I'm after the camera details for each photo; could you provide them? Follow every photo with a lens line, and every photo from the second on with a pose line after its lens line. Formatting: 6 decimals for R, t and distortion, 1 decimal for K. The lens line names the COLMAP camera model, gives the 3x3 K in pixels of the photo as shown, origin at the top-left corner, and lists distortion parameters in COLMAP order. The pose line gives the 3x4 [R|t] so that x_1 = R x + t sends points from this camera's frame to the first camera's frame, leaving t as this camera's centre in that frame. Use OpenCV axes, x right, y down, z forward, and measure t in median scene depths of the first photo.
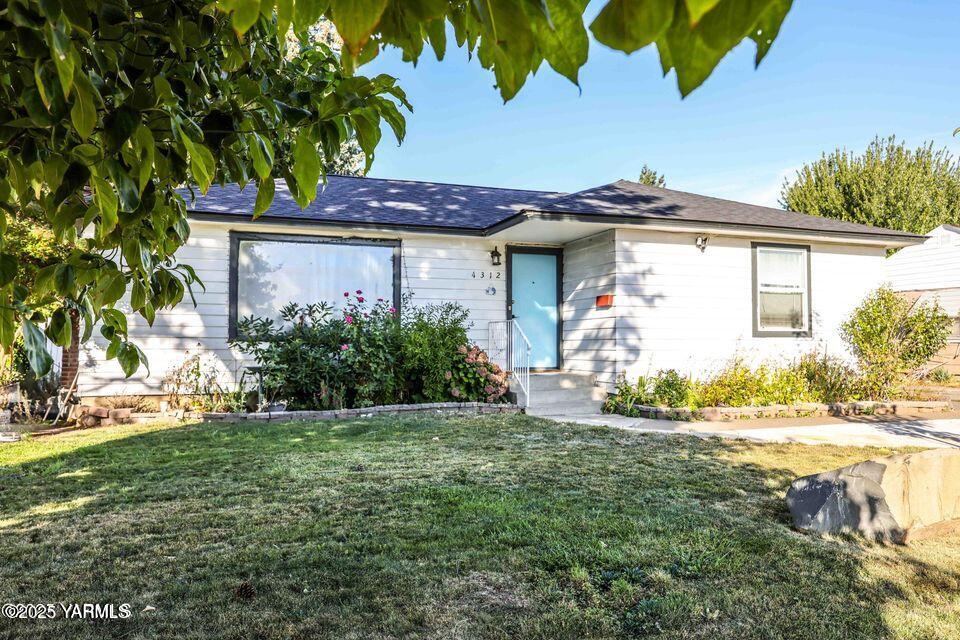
lens RADIAL K [[707.3, 0, 480.0], [0, 707.3, 320.0], [0, 0, 1]] dist [0.000783, -0.001608]
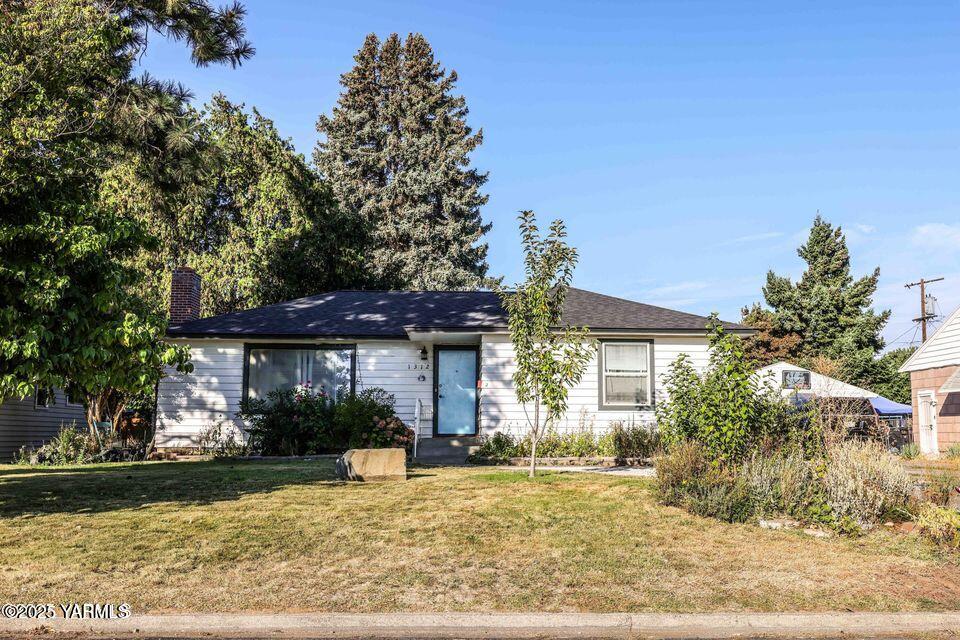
lens RADIAL K [[959.4, 0, 480.0], [0, 959.4, 320.0], [0, 0, 1]] dist [0.006494, 0.003798]
pose [[0.951564, -0.032993, -0.305676, 0.763397], [0.006542, 0.996173, -0.087154, 0.011401], [0.307382, 0.080933, 0.948138, -0.825358]]
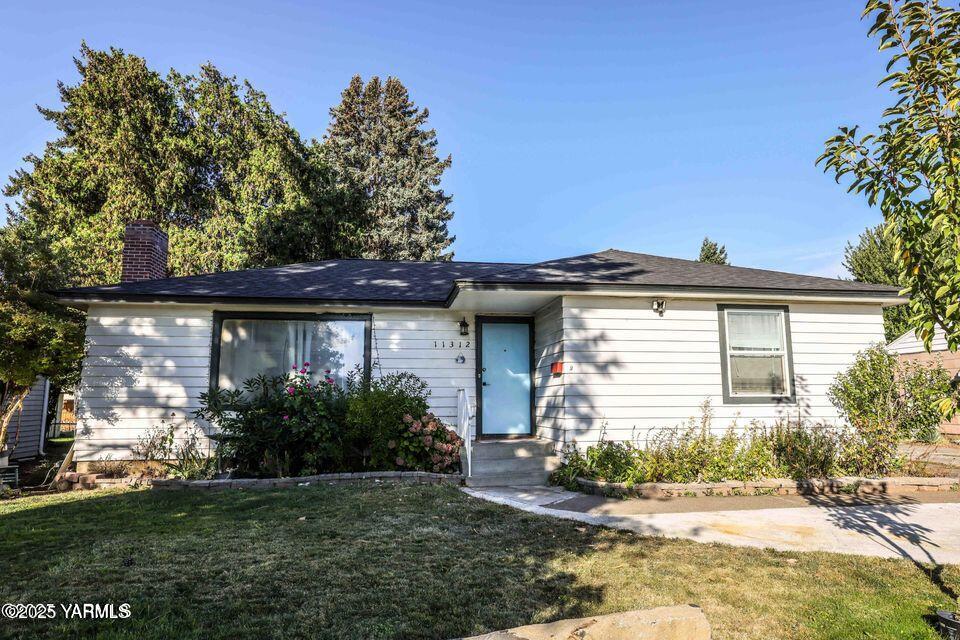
lens RADIAL K [[595.0, 0, 480.0], [0, 595.0, 320.0], [0, 0, 1]] dist [0.001535, 0.000679]
pose [[0.981609, -0.030716, -0.188417, 0.228570], [0.011848, 0.994870, -0.100462, -0.011742], [0.190536, 0.096382, 0.976937, 0.153989]]
